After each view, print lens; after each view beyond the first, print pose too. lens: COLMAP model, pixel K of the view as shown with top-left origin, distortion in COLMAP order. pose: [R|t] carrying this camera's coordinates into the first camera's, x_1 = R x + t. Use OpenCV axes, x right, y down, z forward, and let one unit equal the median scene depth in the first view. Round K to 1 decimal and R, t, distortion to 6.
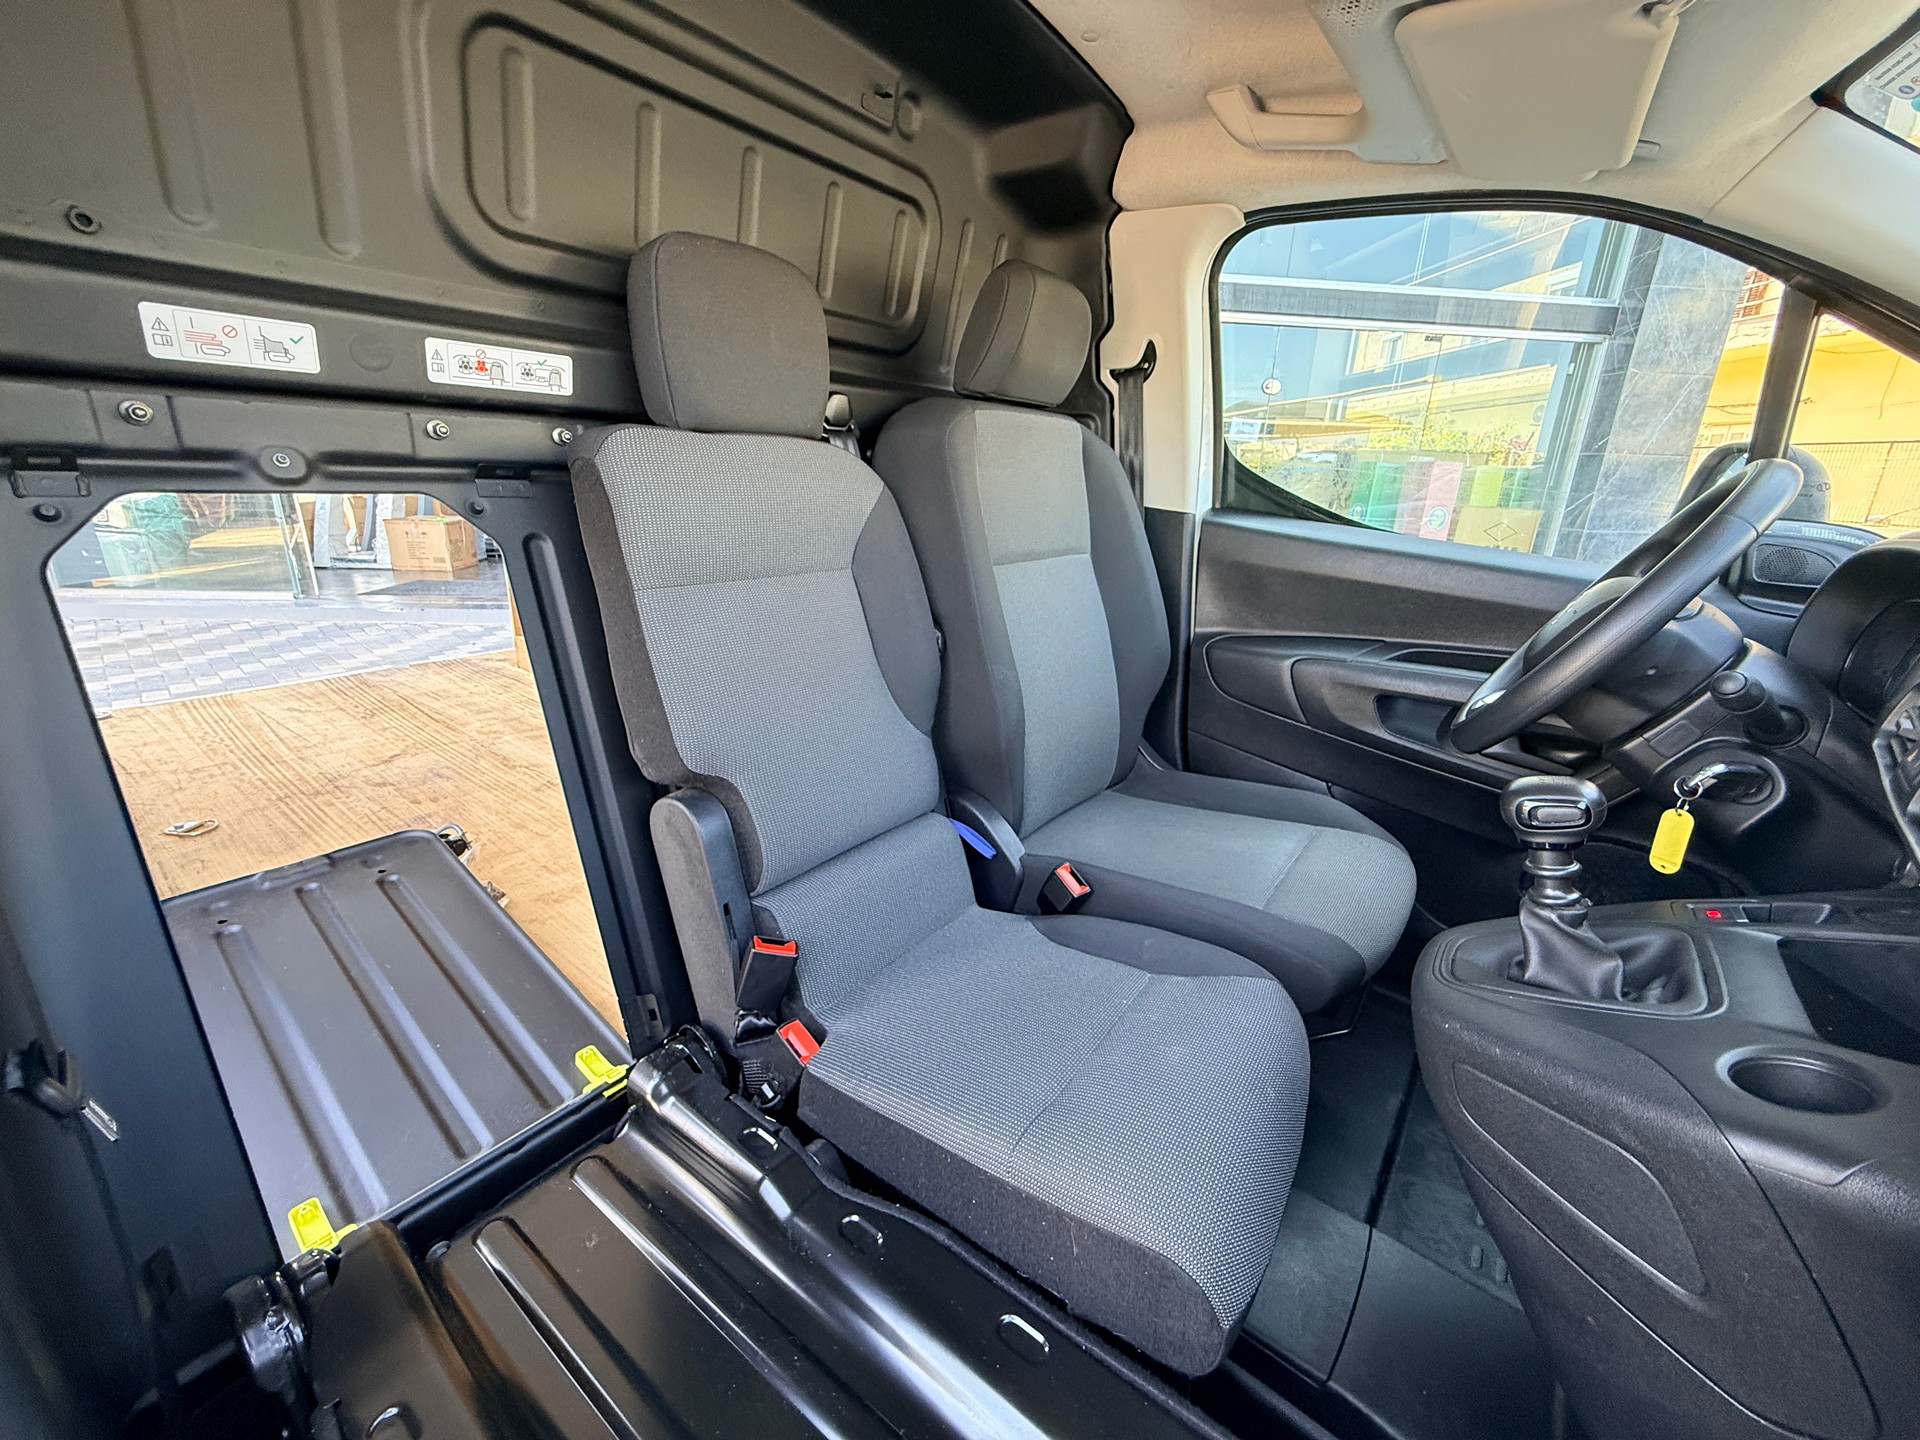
lens RADIAL K [[769.5, 0, 961.3], [0, 769.5, 715.8], [0, 0, 1]] dist [-0.000100, -0.000131]
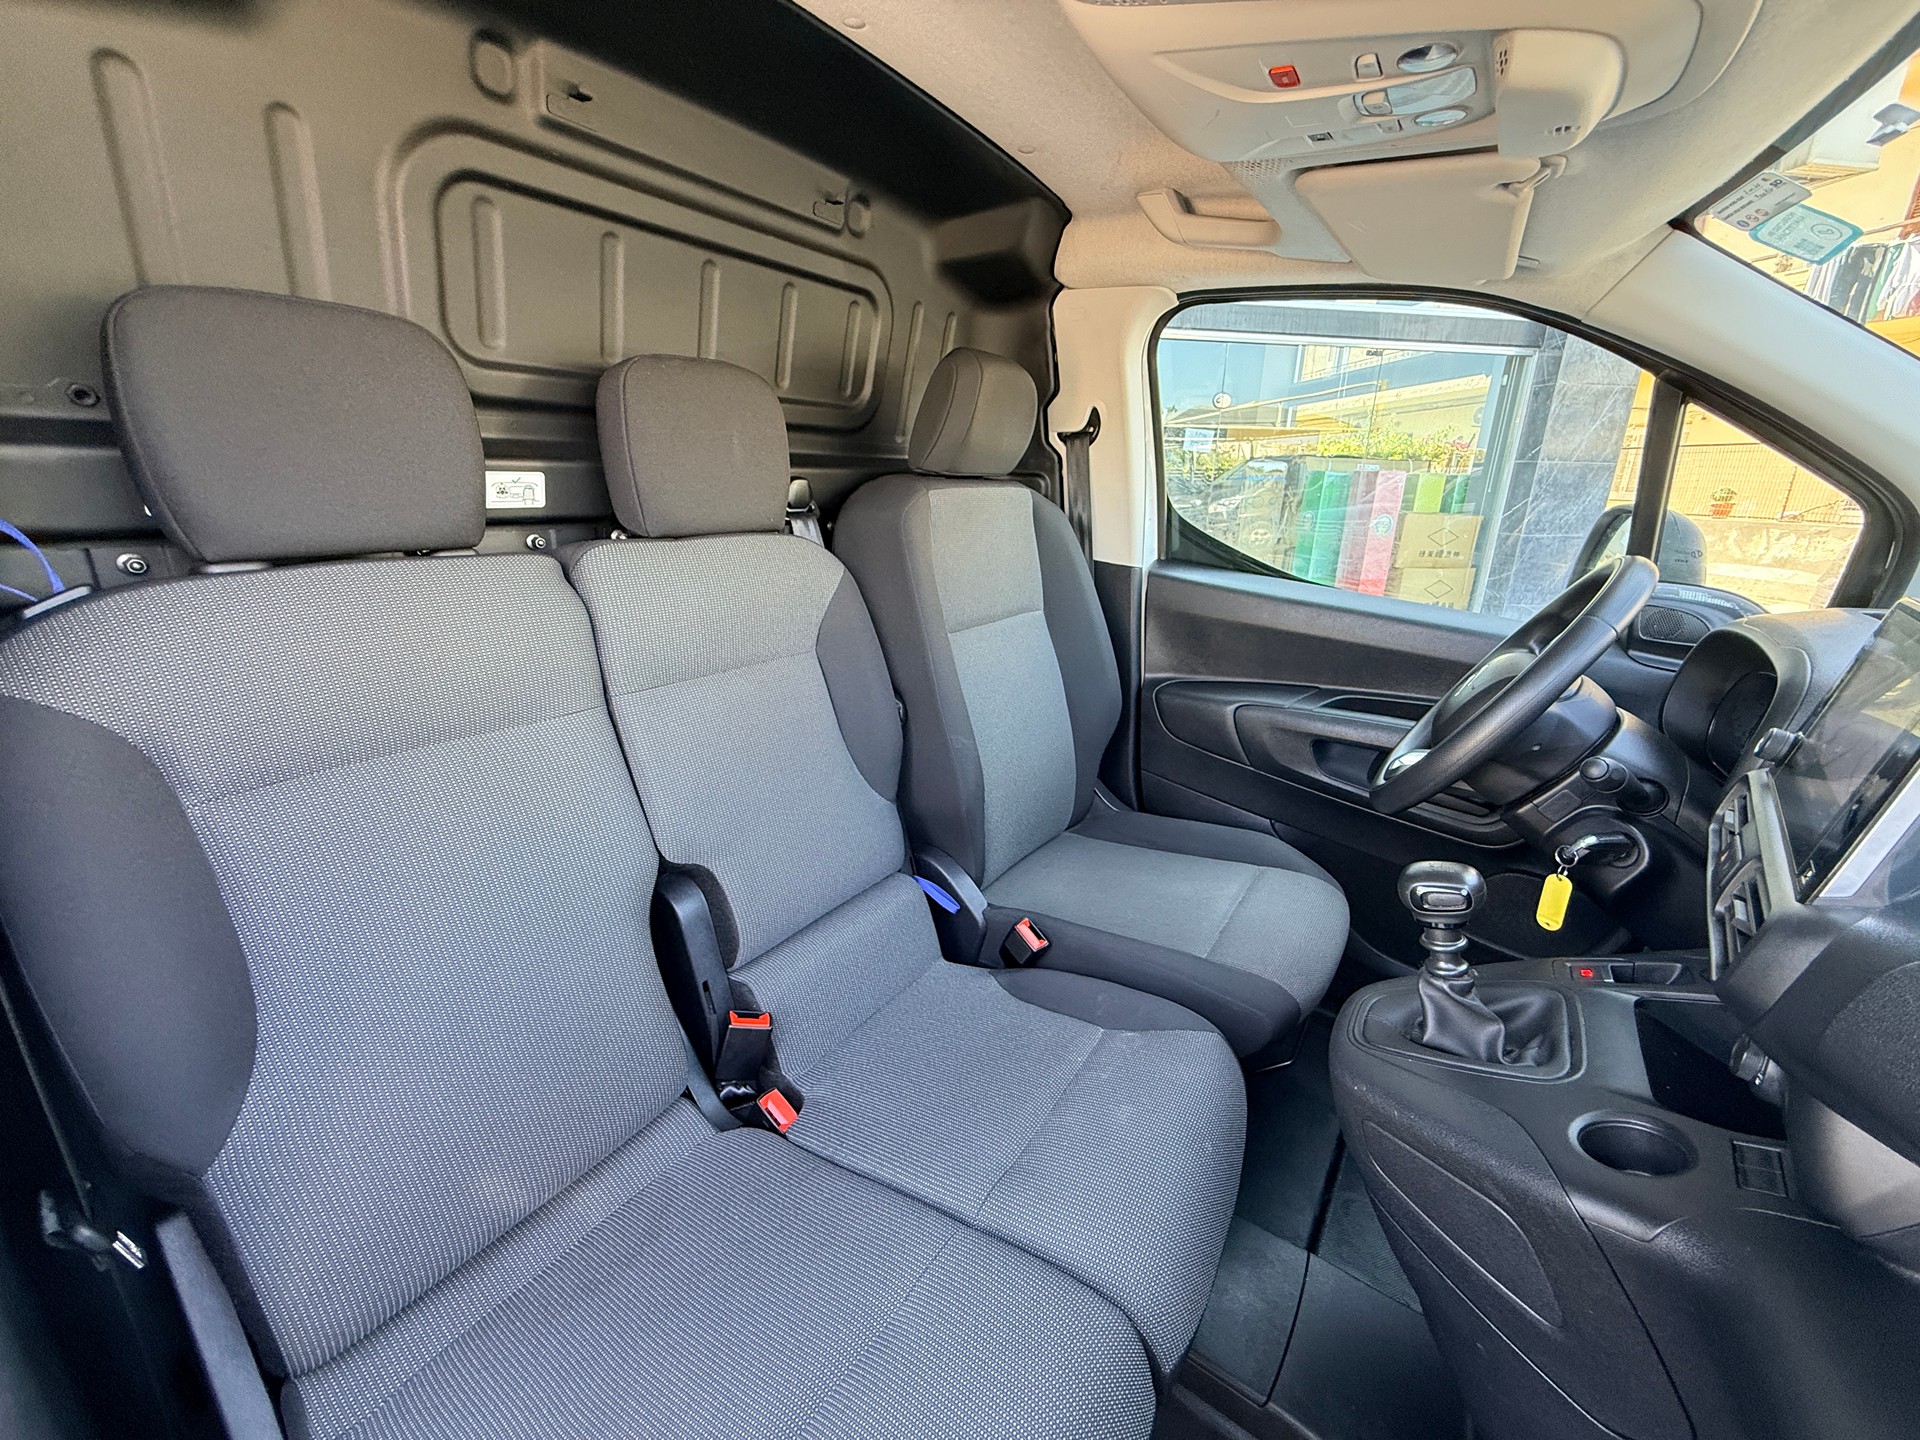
lens RADIAL K [[767.4, 0, 961.0], [0, 767.4, 716.9], [0, 0, 1]] dist [0.001256, -0.000029]
pose [[0.998792, -0.026415, 0.041428, 0.010646], [0.026518, 0.999646, -0.001940, -0.087869], [-0.041362, 0.003037, 0.999140, -0.059673]]
